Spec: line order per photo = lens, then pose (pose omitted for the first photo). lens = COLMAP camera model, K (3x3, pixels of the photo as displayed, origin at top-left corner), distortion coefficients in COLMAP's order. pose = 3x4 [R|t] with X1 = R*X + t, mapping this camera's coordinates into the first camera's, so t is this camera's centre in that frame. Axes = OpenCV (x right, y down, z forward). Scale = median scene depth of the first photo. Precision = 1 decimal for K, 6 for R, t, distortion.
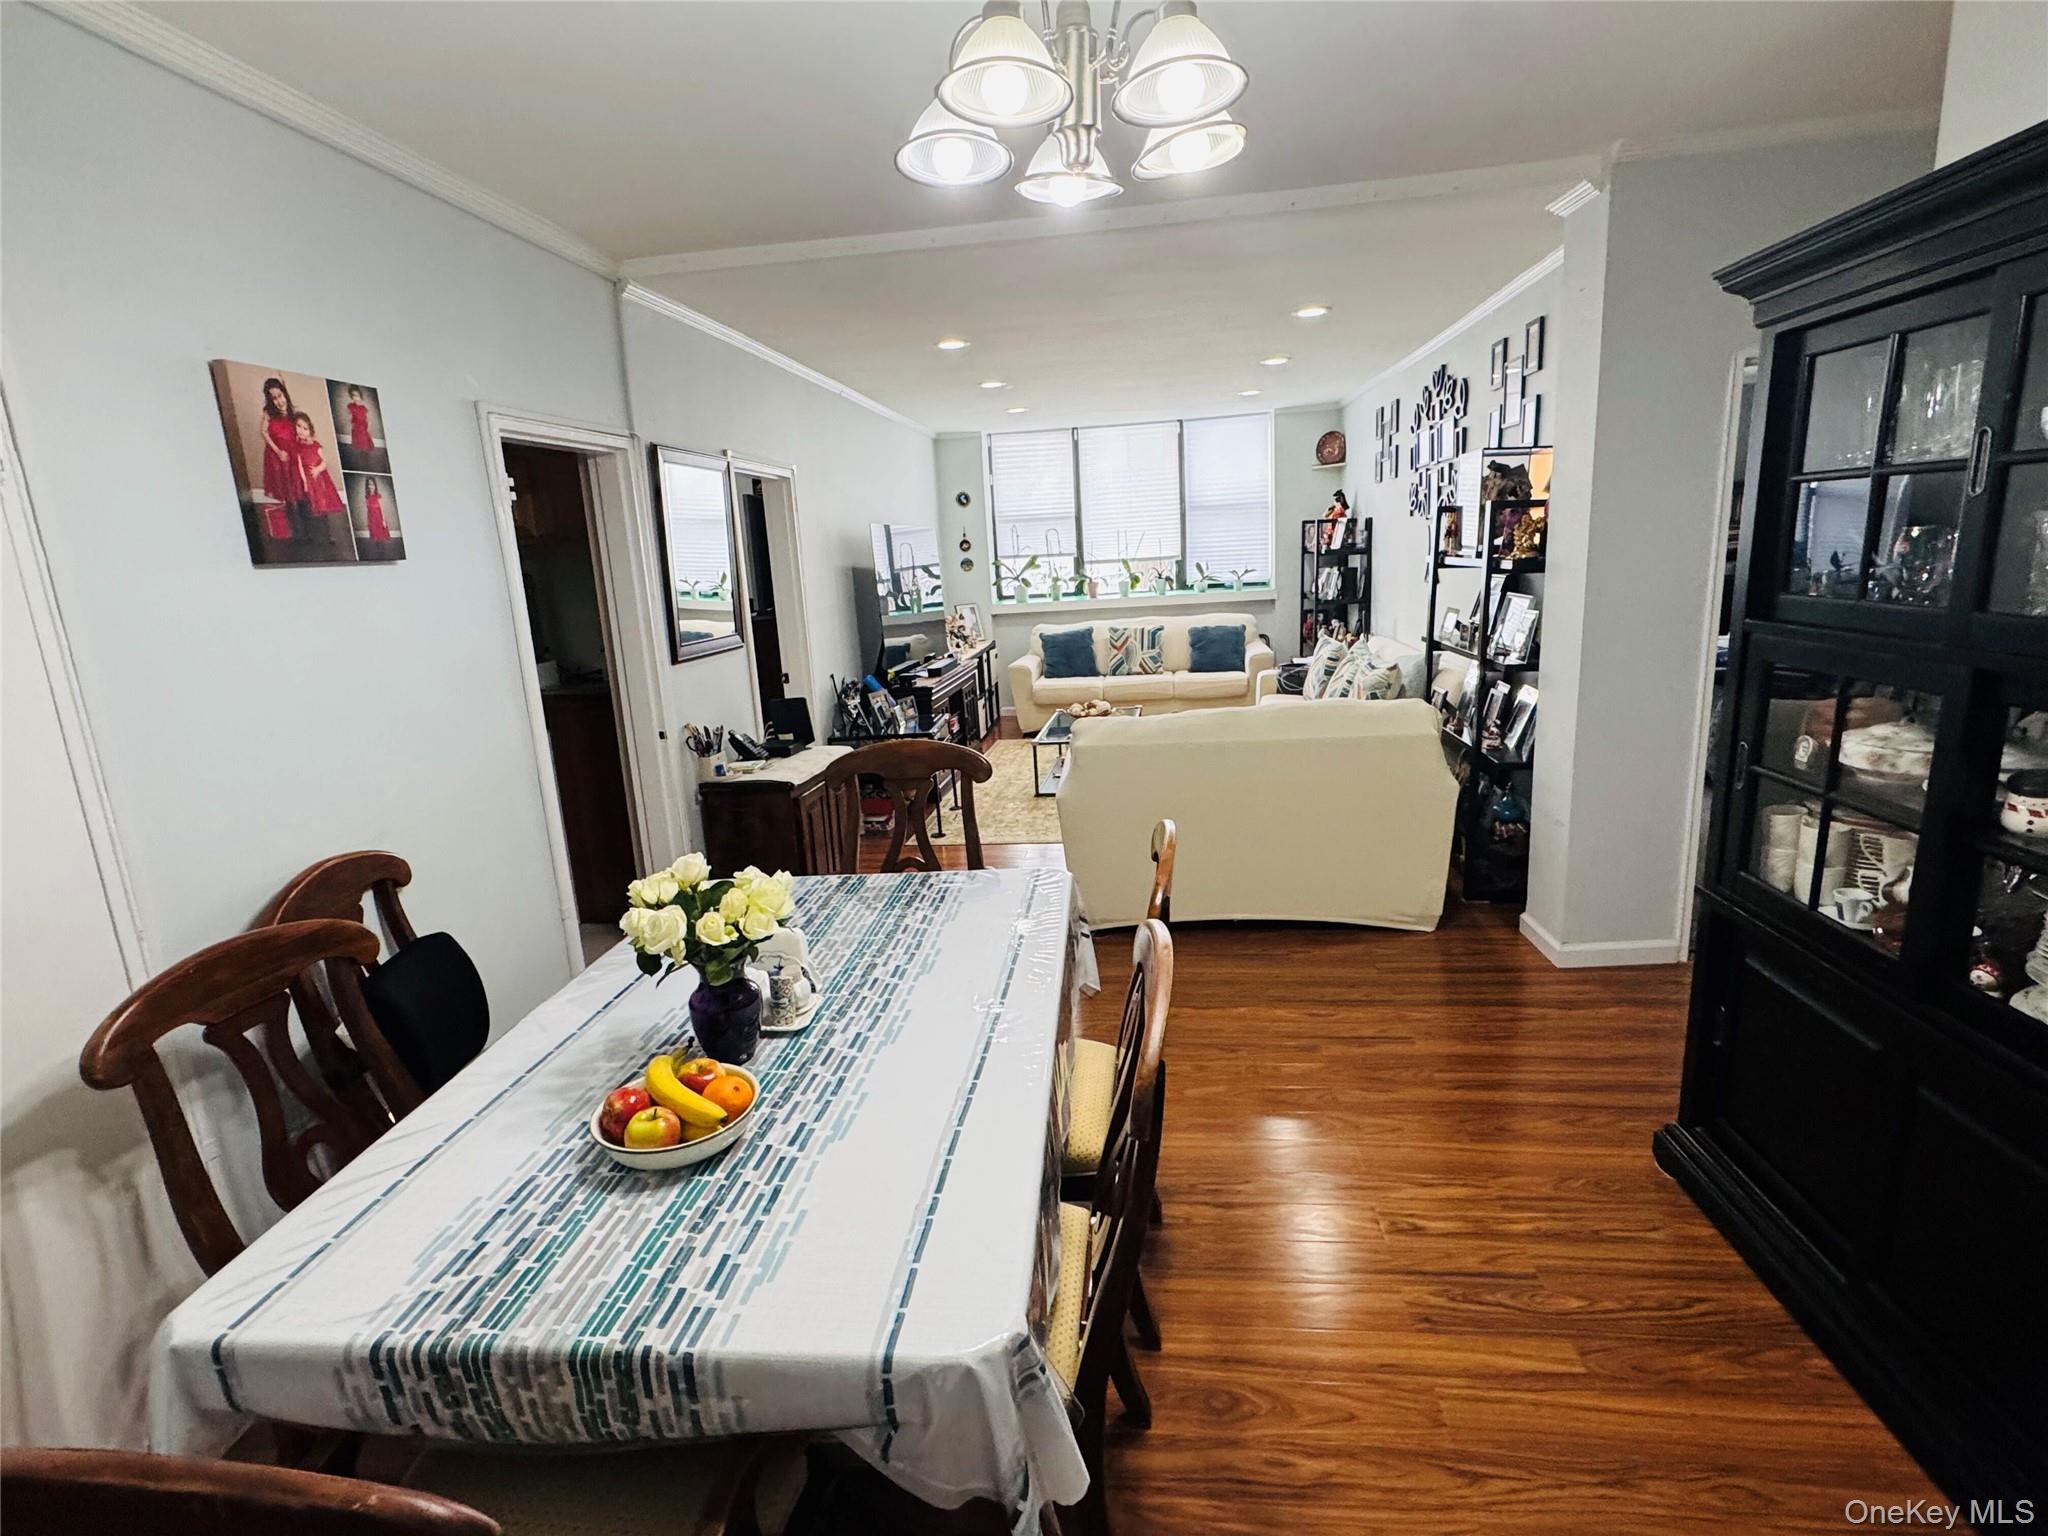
lens RADIAL K [[993.4, 0, 1024.0], [0, 993.4, 768.0], [0, 0, 1]] dist [-0.002559, -0.001962]
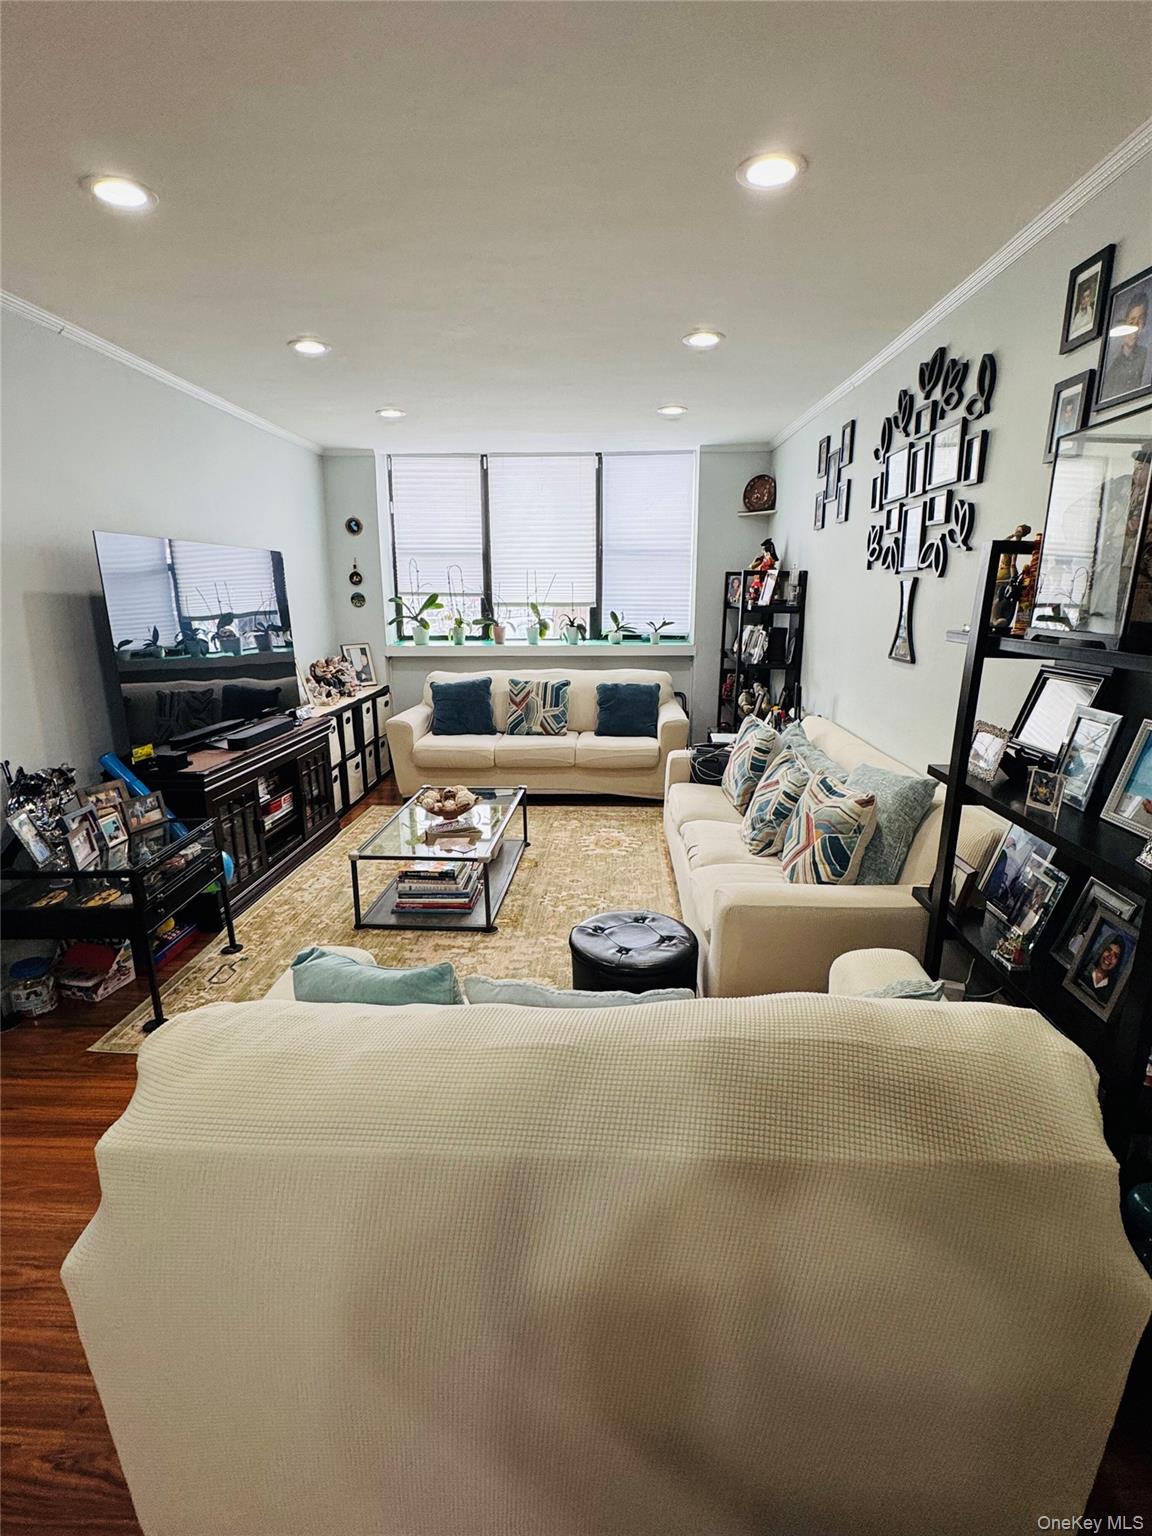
lens RADIAL K [[745.0, 0, 576.0], [0, 745.0, 768.0], [0, 0, 1]] dist [-0.002559, -0.001962]
pose [[0.995062, 0.034032, 0.093235, 0.094370], [-0.035457, 0.999278, 0.013664, -0.080860], [-0.092702, -0.016903, 0.995550, 0.361626]]
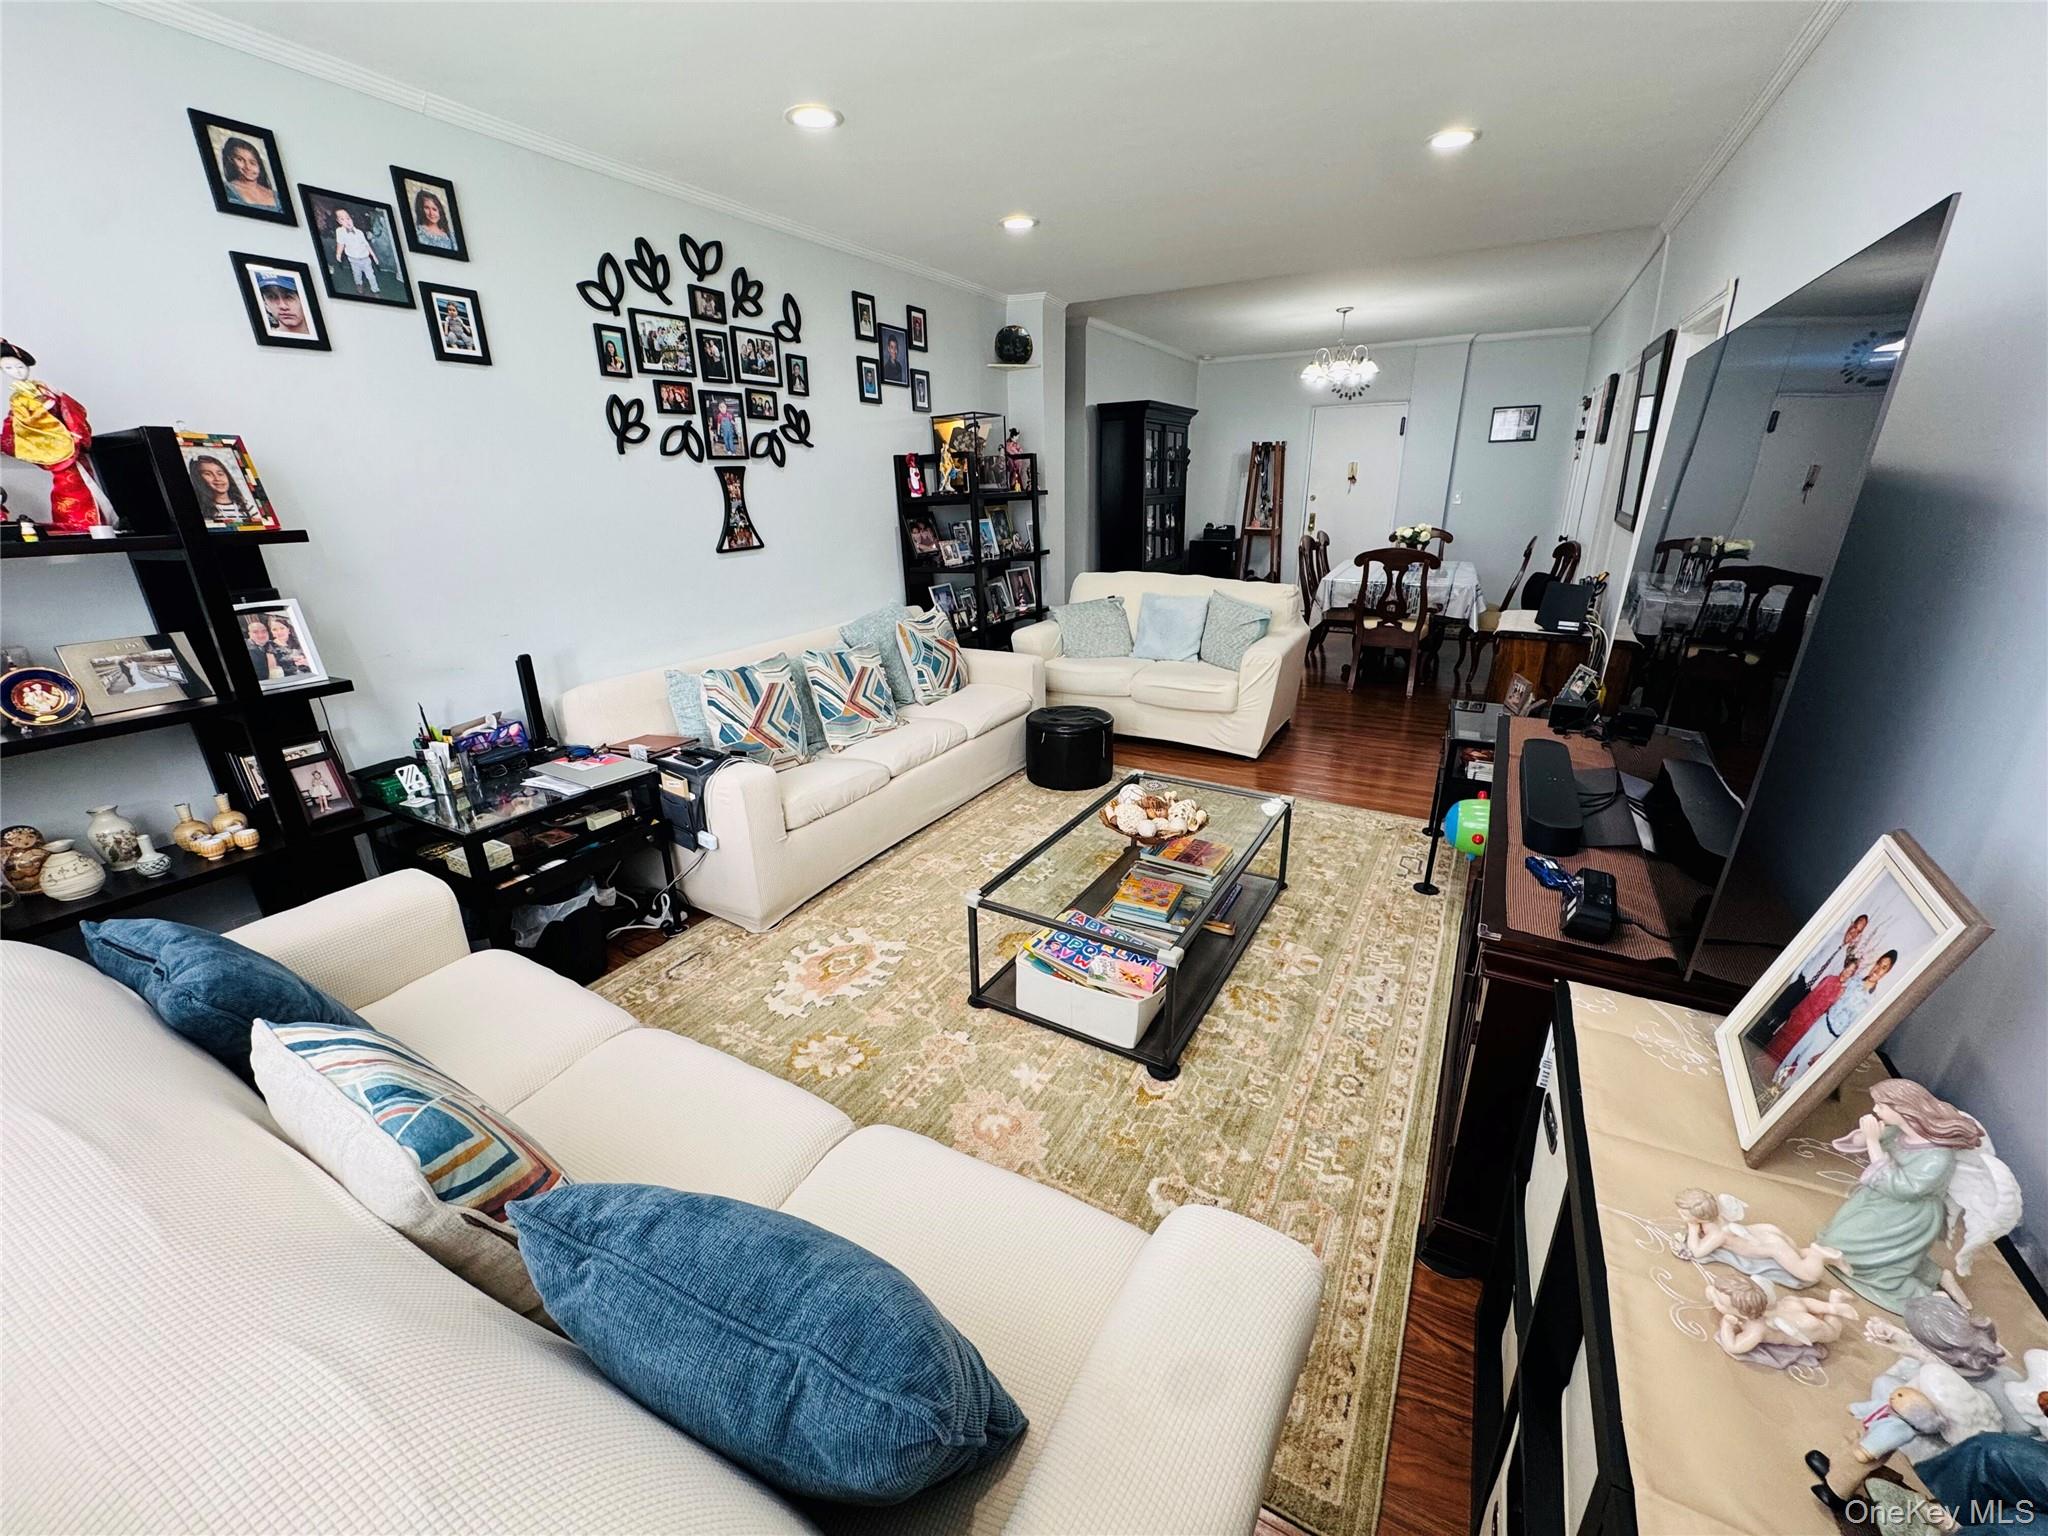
lens RADIAL K [[812.9, 0, 1024.0], [0, 812.9, 768.0], [0, 0, 1]] dist [-0.003328, -0.000034]
pose [[-0.926037, -0.052896, 0.373708, -0.016533], [0.151333, 0.855021, 0.496021, -0.240580], [-0.345766, 0.515888, -0.783776, 1.128506]]
